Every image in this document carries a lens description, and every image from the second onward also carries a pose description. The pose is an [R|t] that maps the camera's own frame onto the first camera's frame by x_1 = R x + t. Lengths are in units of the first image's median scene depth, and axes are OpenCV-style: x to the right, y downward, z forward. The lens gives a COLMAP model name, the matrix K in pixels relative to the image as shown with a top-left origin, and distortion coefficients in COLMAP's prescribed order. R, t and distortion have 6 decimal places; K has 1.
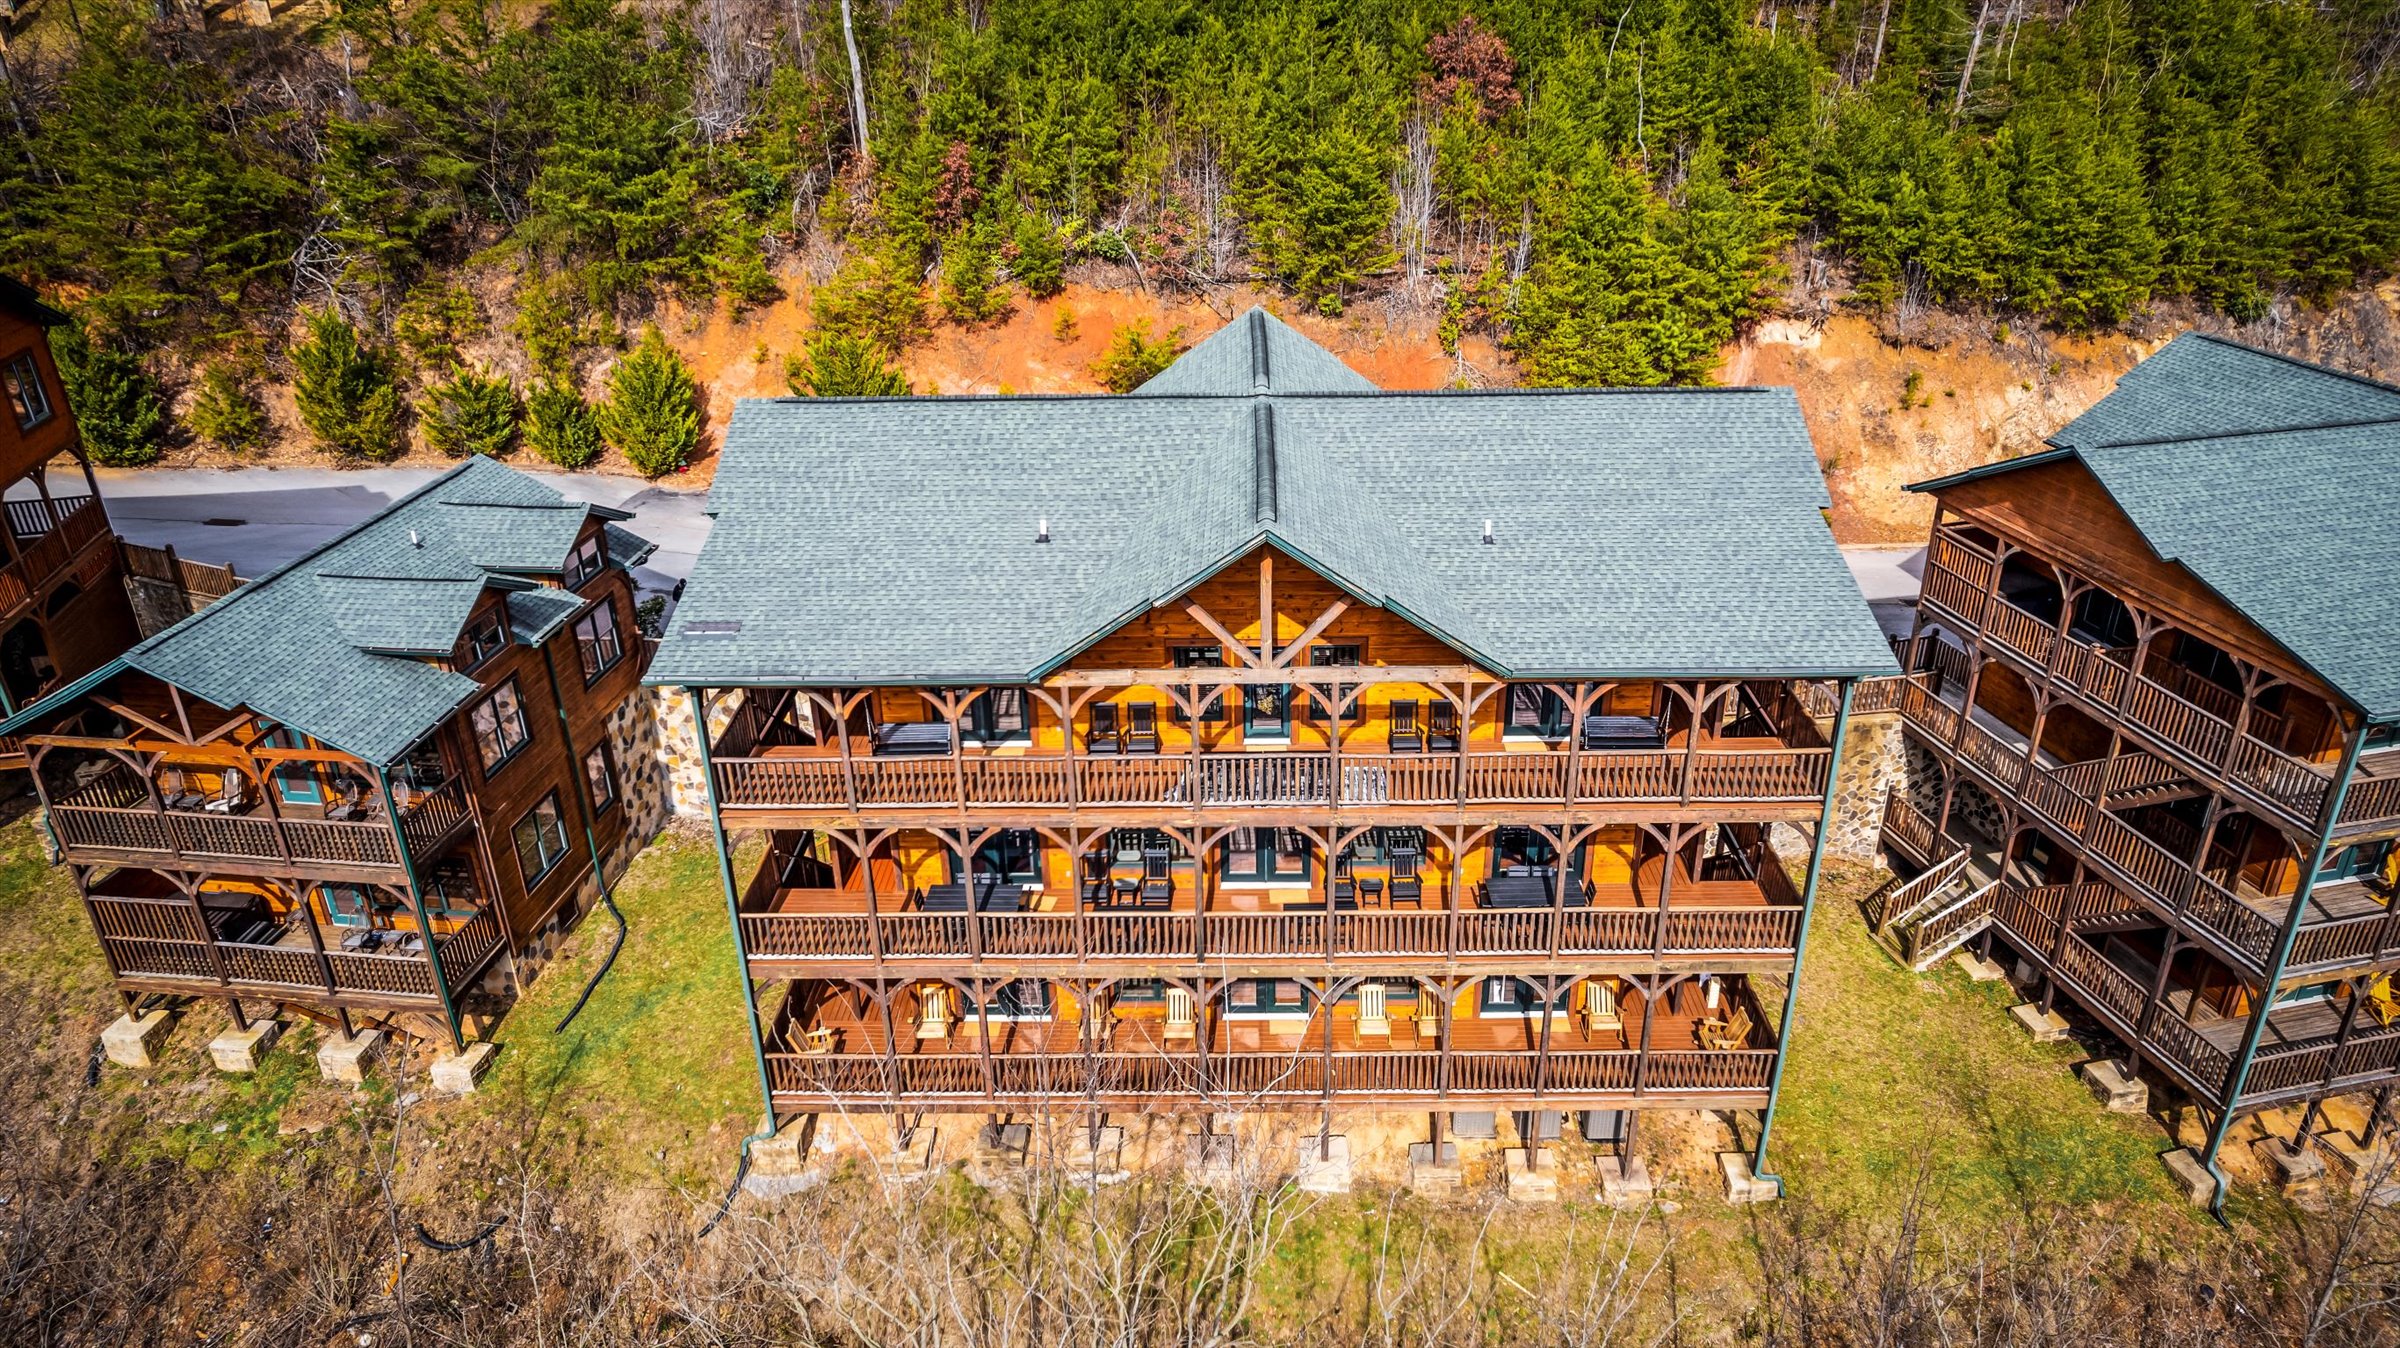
lens RADIAL K [[1470.9, 0, 1212.0], [0, 1470.9, 681.5], [0, 0, 1]] dist [-0.032015, 0.004121]
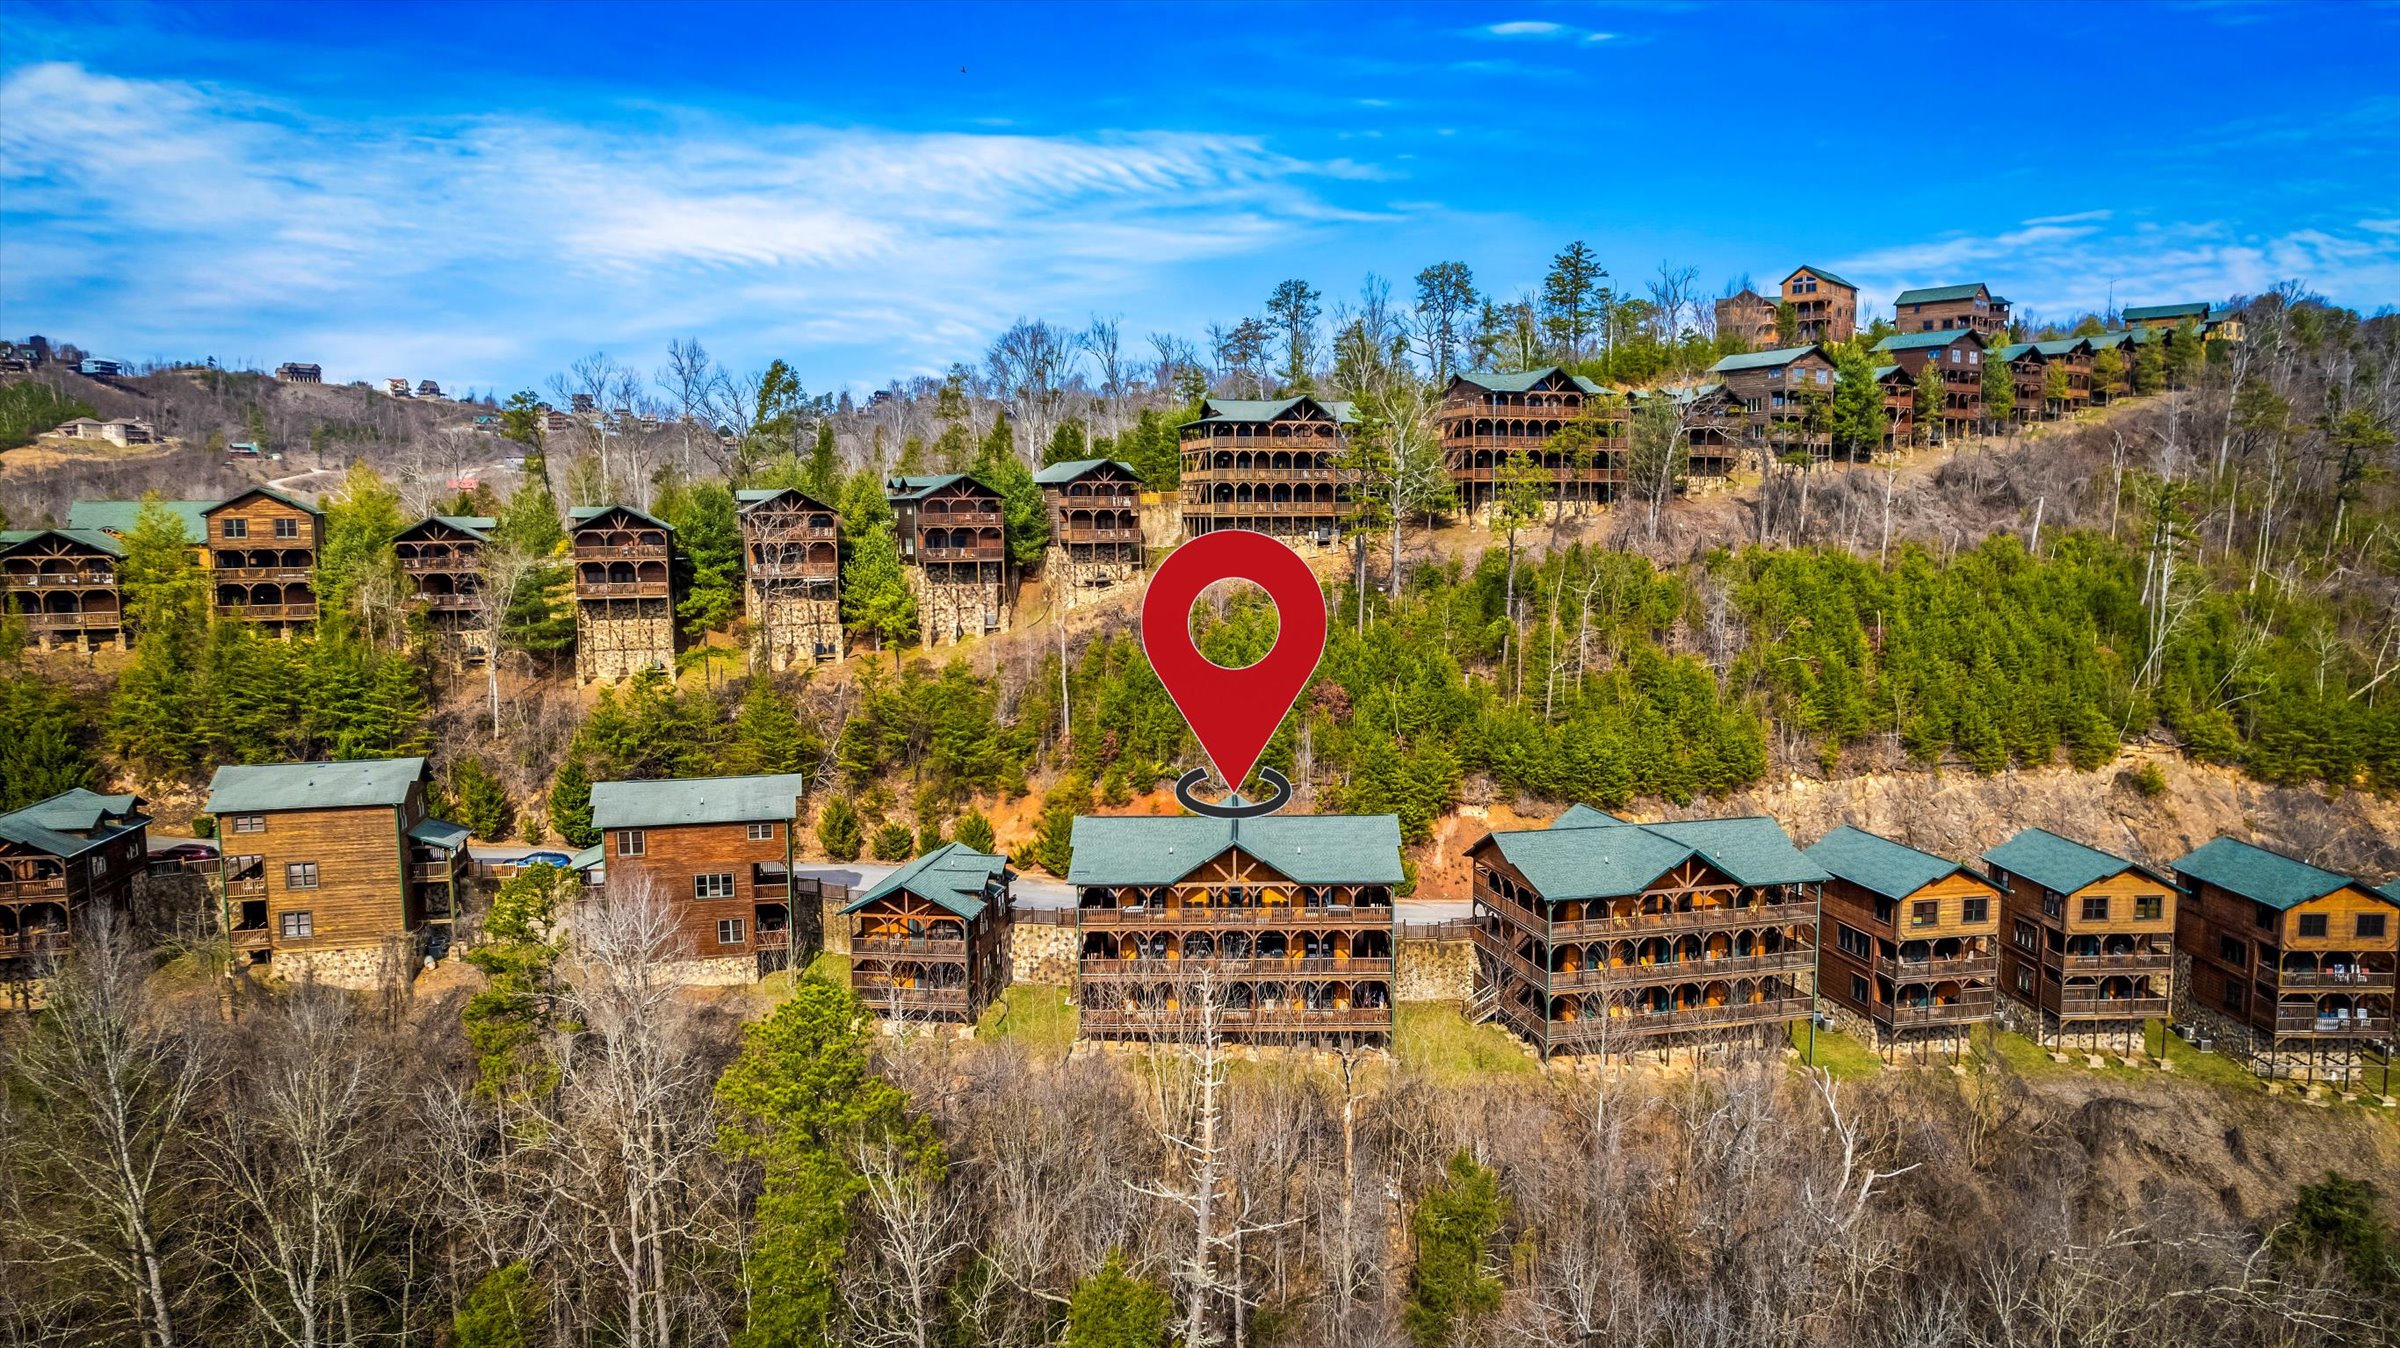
lens RADIAL K [[1470.9, 0, 1200.0], [0, 1470.9, 679.6], [0, 0, 1]] dist [-0.032015, 0.004121]
pose [[0.999962, 0.005905, -0.006361, -0.013914], [-0.007747, 0.937657, -0.347477, 0.373023], [0.003912, 0.347513, 0.937667, -1.234994]]
